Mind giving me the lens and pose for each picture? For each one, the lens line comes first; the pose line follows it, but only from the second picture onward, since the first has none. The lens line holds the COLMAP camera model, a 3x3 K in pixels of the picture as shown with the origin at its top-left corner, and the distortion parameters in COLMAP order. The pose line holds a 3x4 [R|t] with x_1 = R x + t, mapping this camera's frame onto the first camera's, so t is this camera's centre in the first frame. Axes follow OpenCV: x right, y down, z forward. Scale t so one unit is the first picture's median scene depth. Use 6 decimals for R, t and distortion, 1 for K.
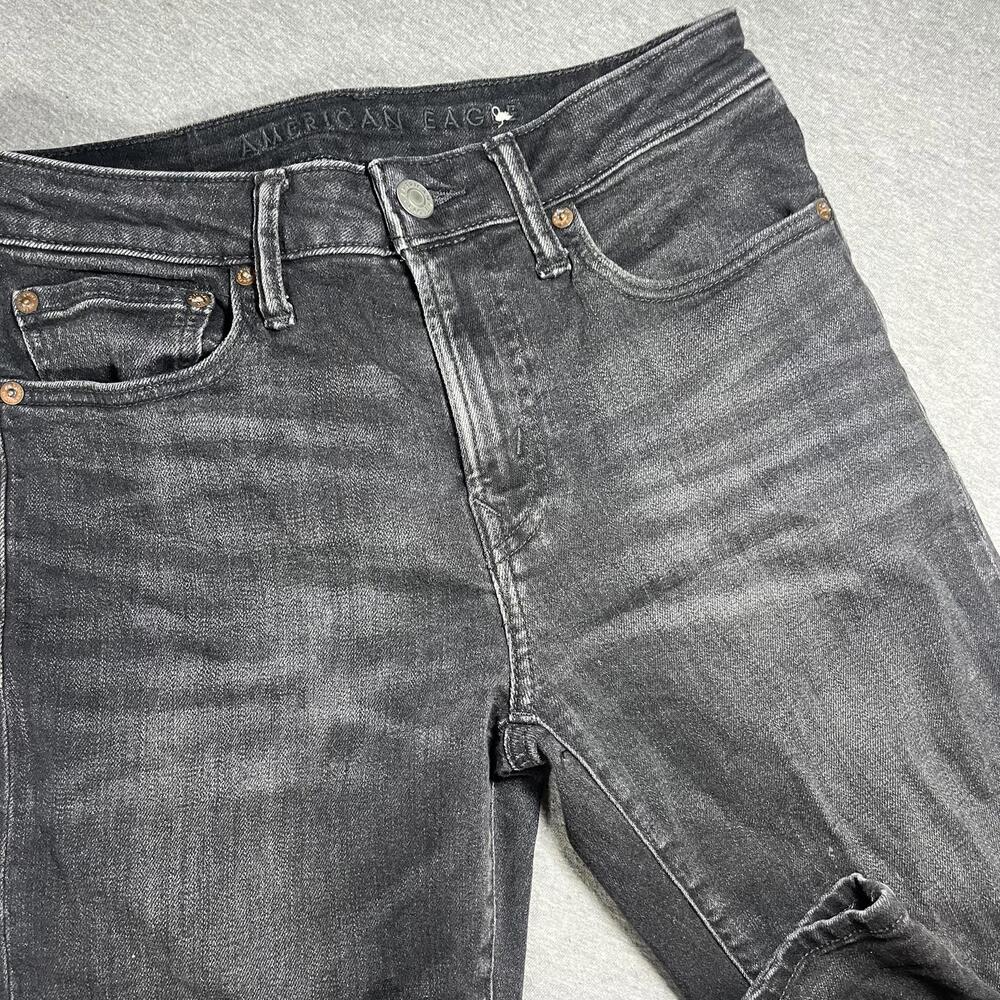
lens RADIAL K [[1018.6, 0, 500.0], [0, 1018.6, 500.0], [0, 0, 1]] dist [0.026958, -0.045106]
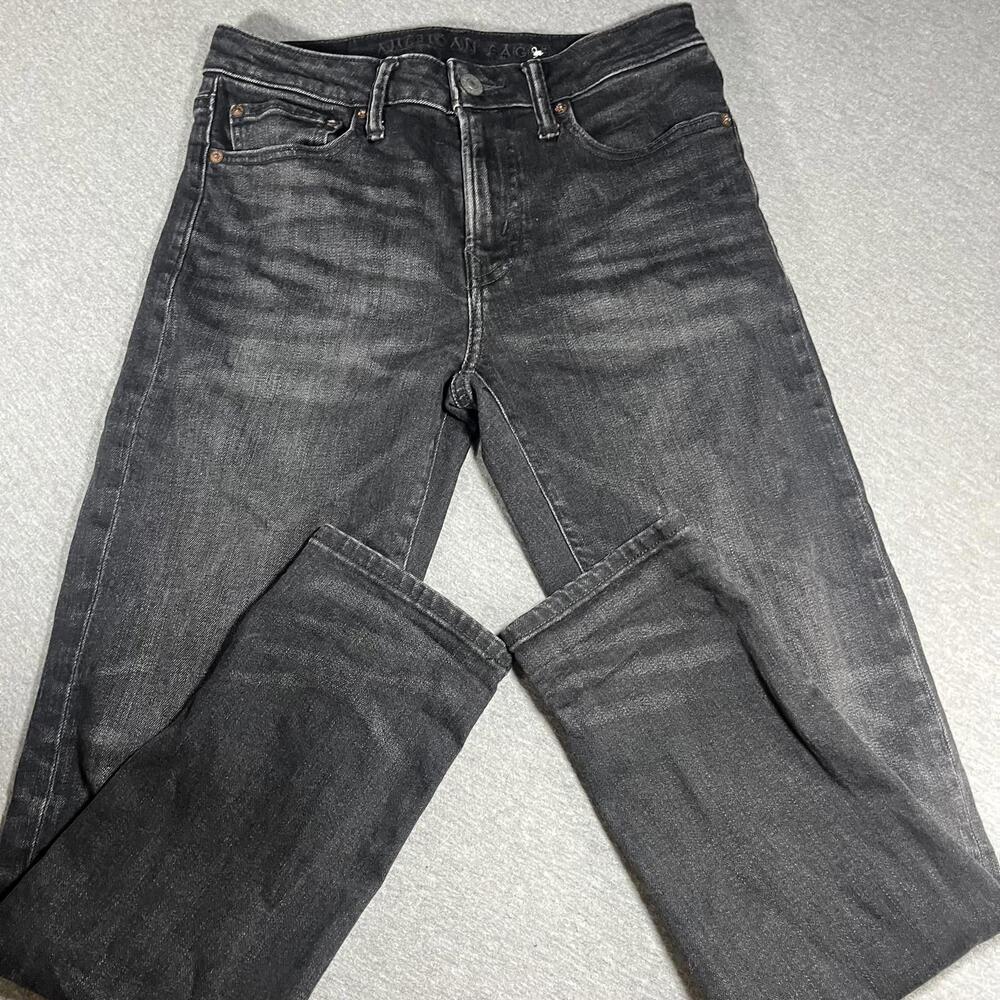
lens RADIAL K [[1018.6, 0, 500.0], [0, 1018.6, 500.0], [0, 0, 1]] dist [0.026958, -0.045106]
pose [[0.971410, 0.160248, -0.175167, 0.361744], [-0.192575, 0.963372, -0.186625, 0.656402], [0.138845, 0.215022, 0.966689, -0.445243]]
